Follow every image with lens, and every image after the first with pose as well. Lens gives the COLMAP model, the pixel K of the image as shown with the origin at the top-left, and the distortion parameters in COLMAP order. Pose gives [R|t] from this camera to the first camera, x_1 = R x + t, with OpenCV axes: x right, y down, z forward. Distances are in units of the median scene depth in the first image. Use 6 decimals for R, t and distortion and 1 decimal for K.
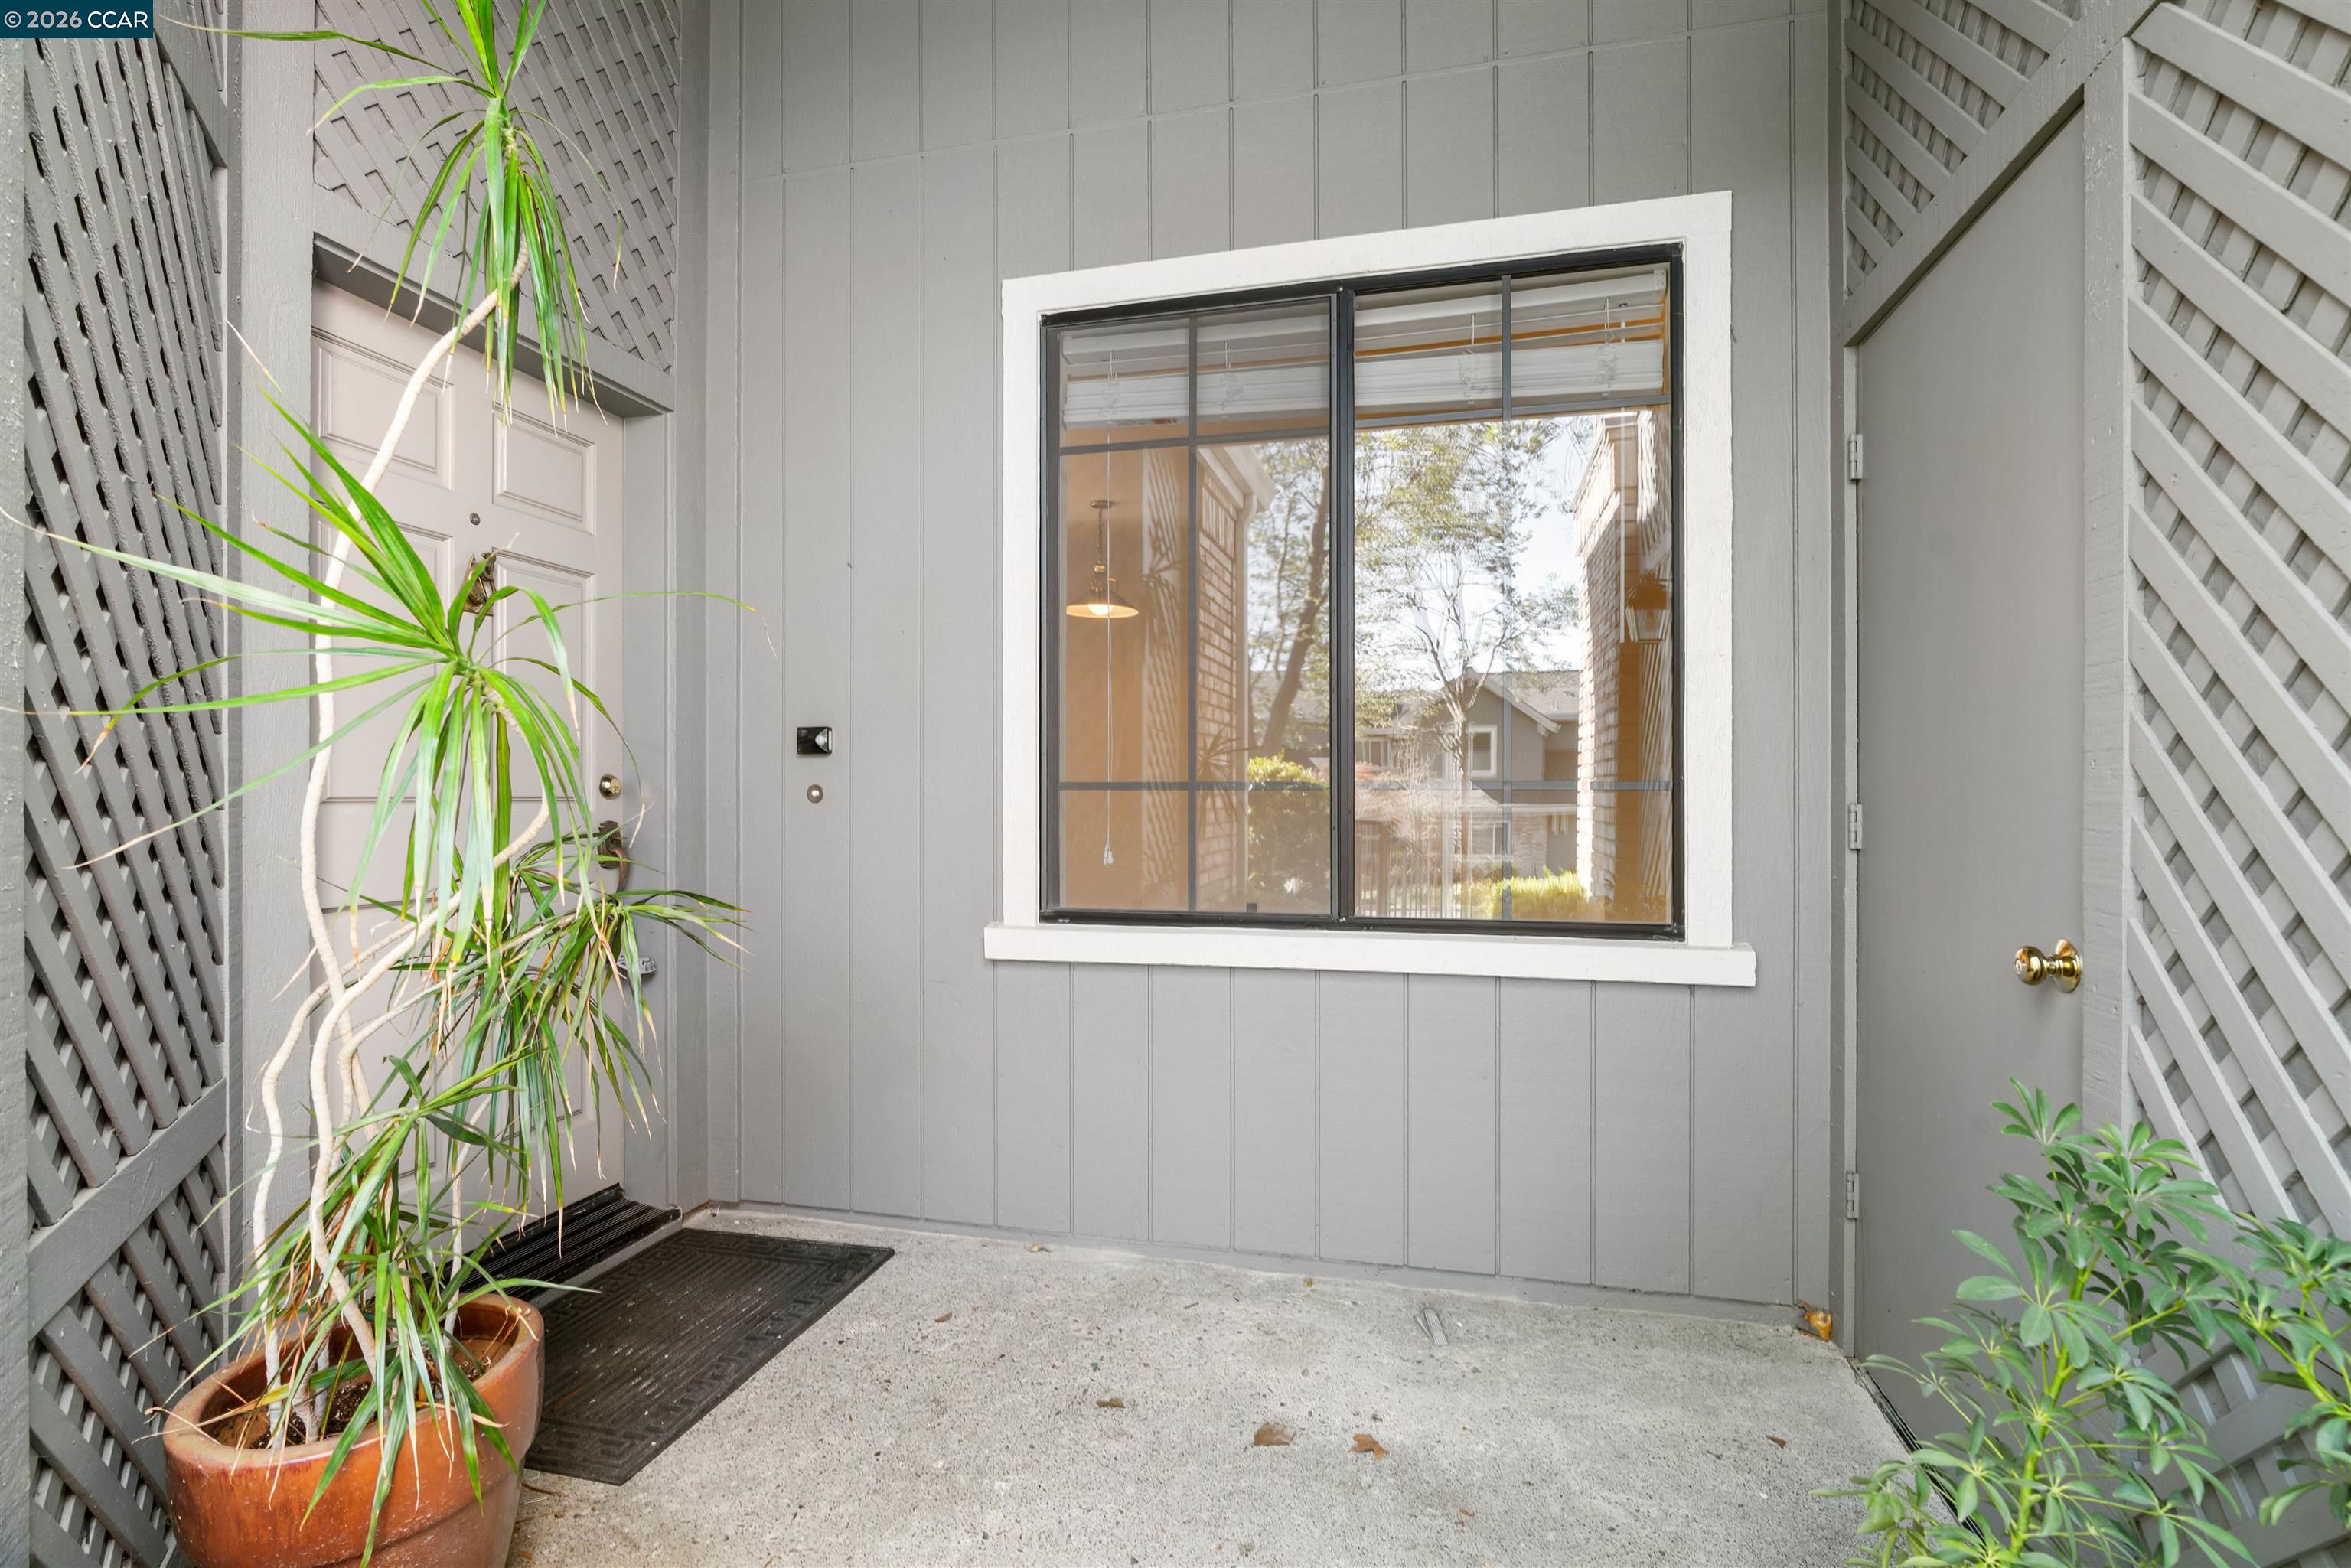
lens RADIAL K [[1084.2, 0, 1177.6], [0, 1084.2, 792.2], [0, 0, 1]] dist [-0.011276, 0.001612]
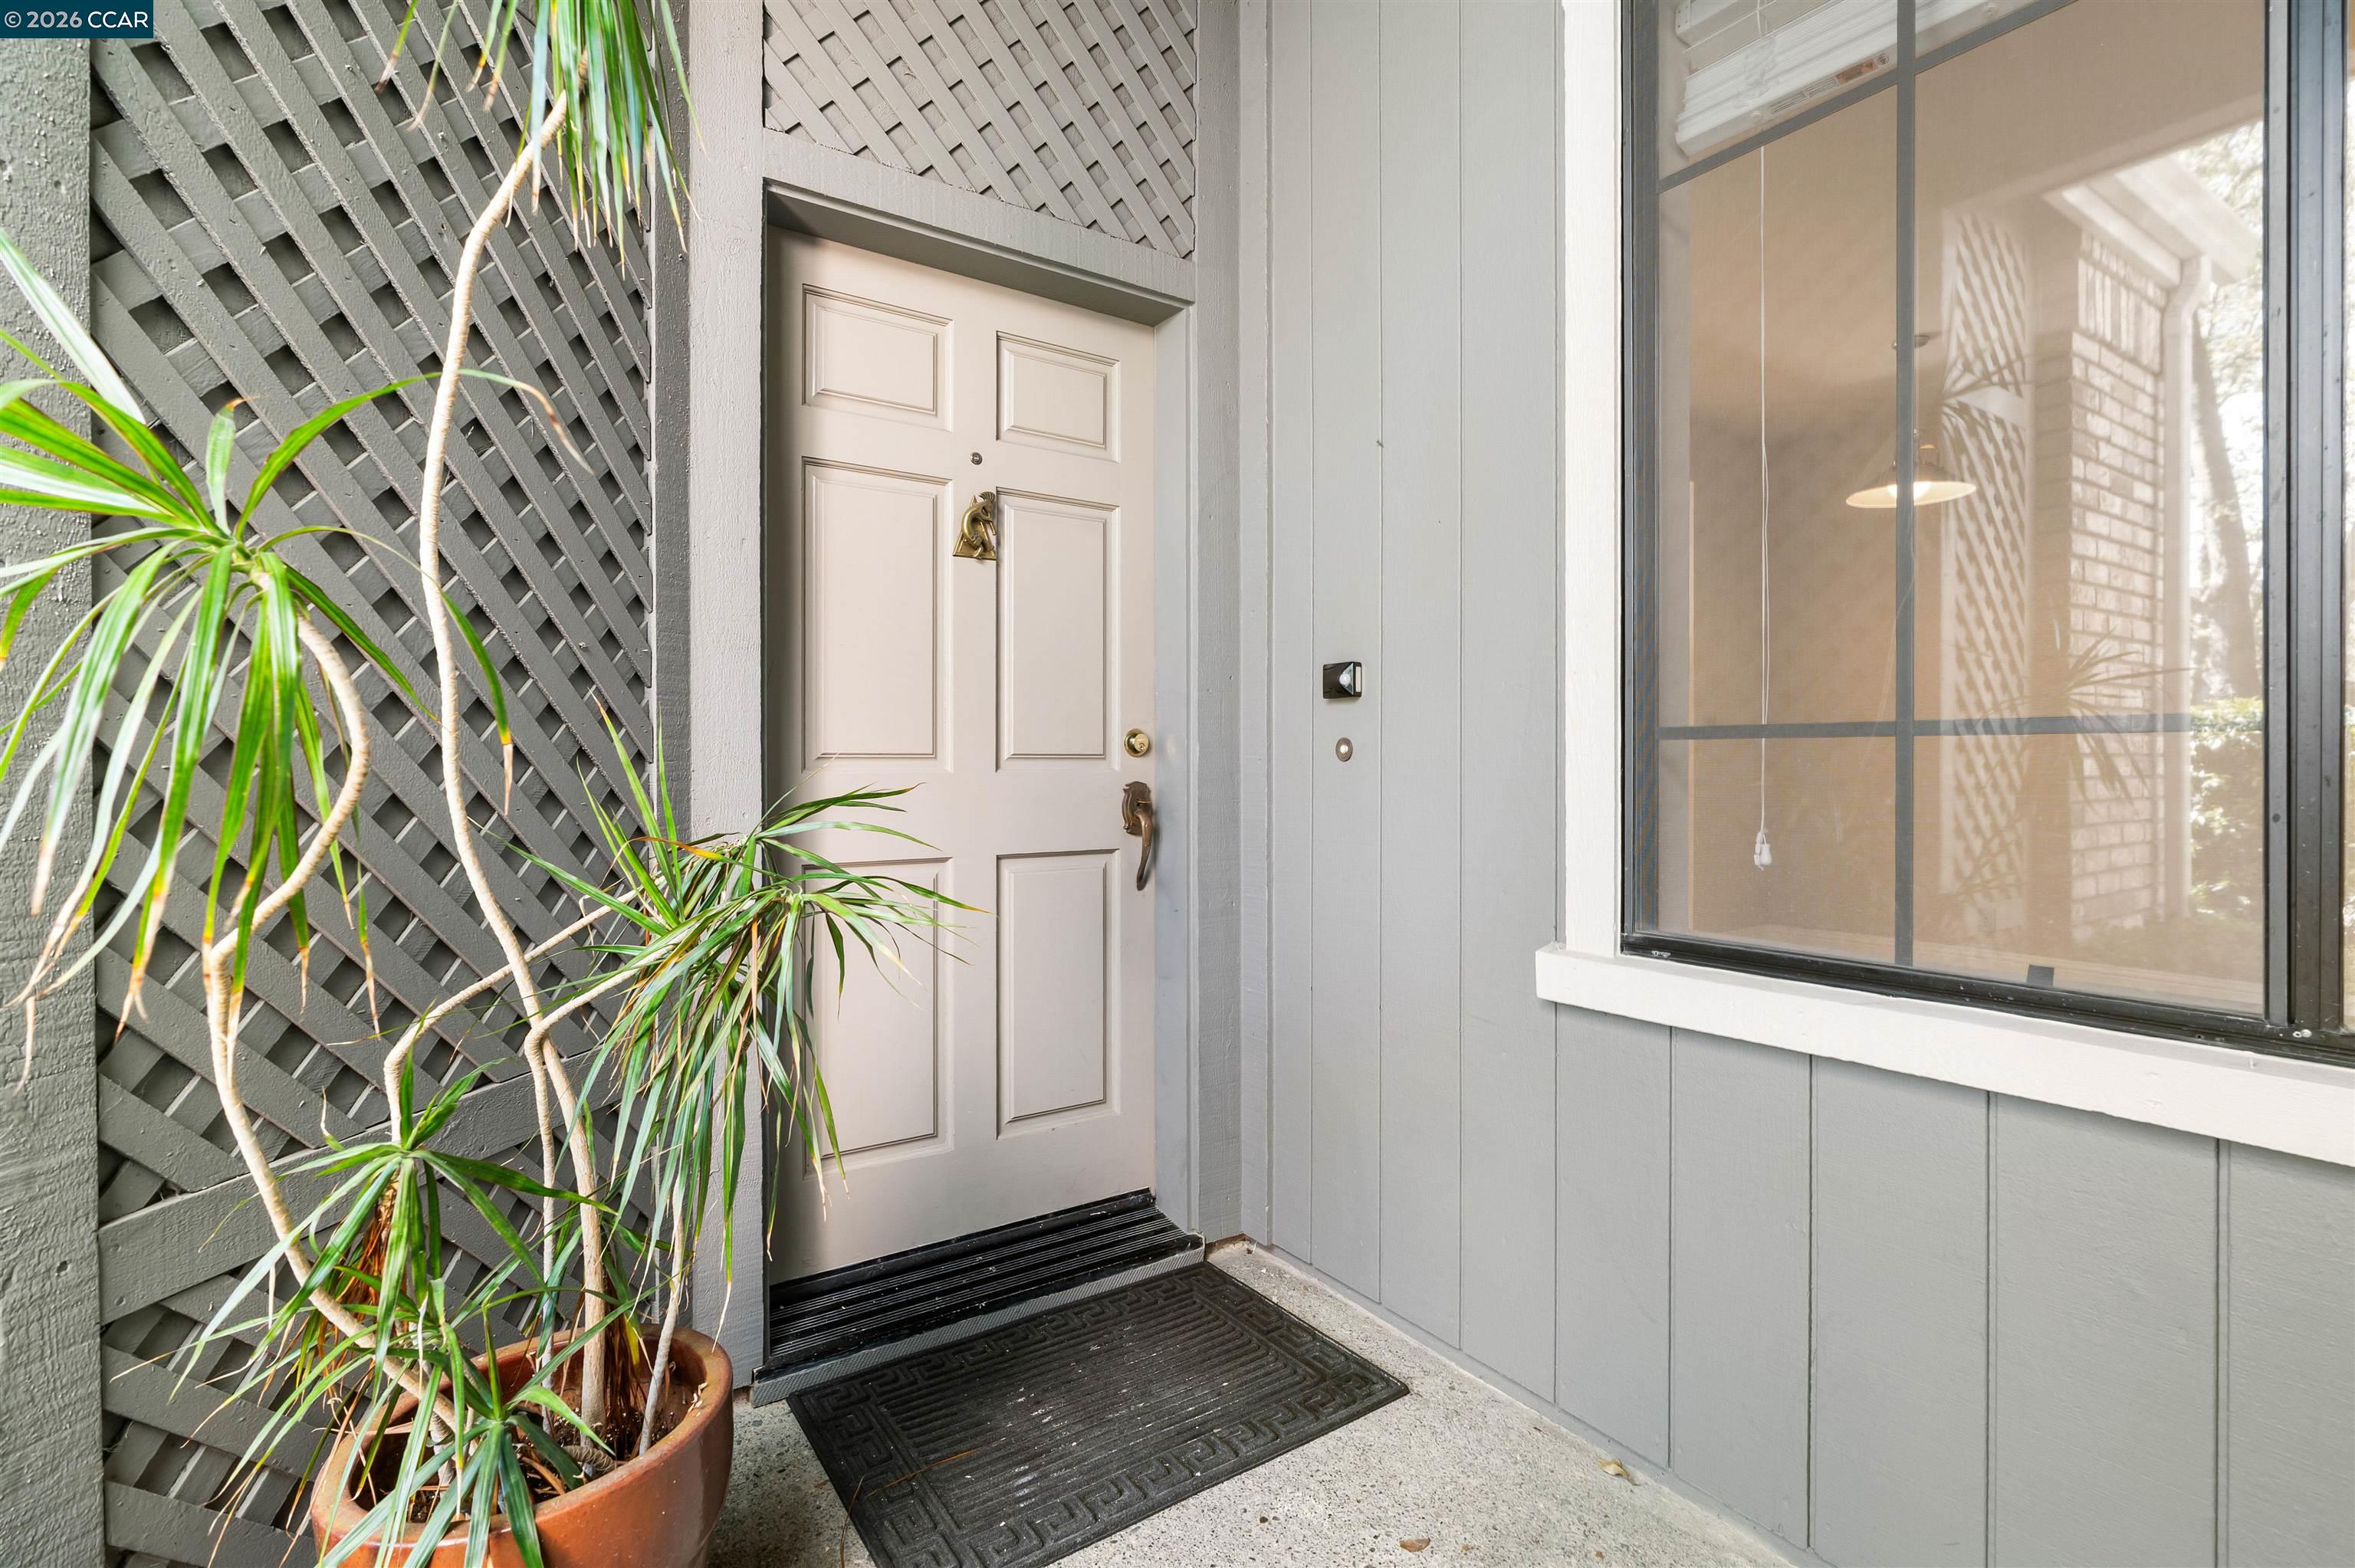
lens RADIAL K [[1085.9, 0, 1175.1], [0, 1085.9, 764.5], [0, 0, 1]] dist [-0.011276, 0.001612]
pose [[0.742691, 0.001966, -0.669632, 0.097738], [0.001852, 0.999986, 0.004991, 0.008063], [0.669632, -0.004947, 0.742676, 0.359121]]
